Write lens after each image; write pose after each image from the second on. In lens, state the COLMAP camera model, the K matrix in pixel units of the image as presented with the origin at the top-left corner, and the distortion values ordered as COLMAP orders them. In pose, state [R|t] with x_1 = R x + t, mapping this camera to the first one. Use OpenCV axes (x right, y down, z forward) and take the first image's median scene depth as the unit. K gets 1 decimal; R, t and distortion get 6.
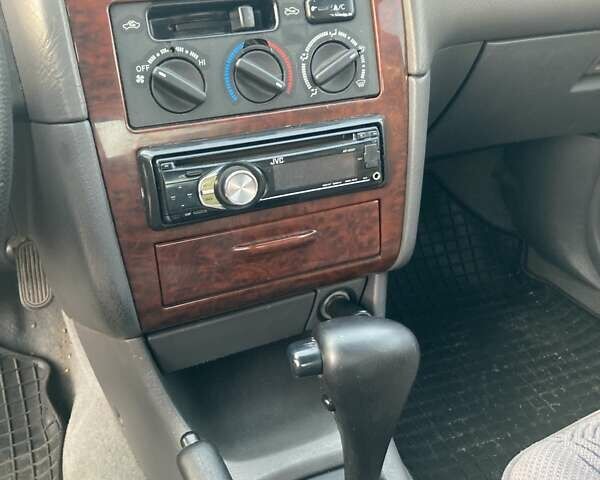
lens RADIAL K [[607.4, 0, 300.0], [0, 607.4, 240.0], [0, 0, 1]] dist [0.095414, -0.006383]
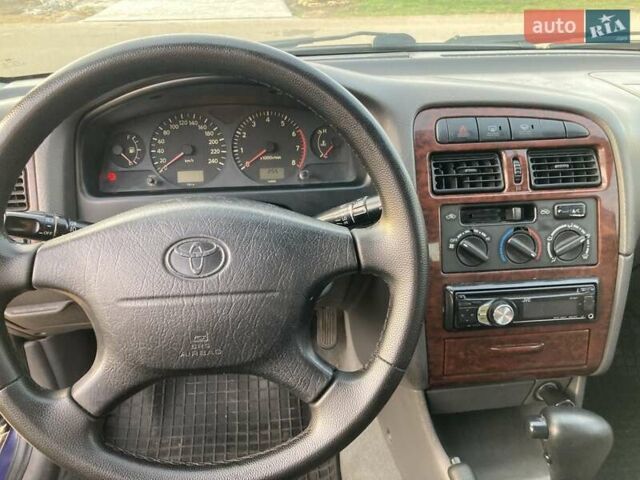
lens RADIAL K [[523.5, 0, 320.0], [0, 523.5, 240.0], [0, 0, 1]] dist [0.063159, -0.051241]
pose [[0.960351, 0.113906, -0.254464, -0.222215], [-0.135291, 0.988461, -0.068126, -0.114617], [0.243768, 0.099852, 0.964680, -0.512518]]
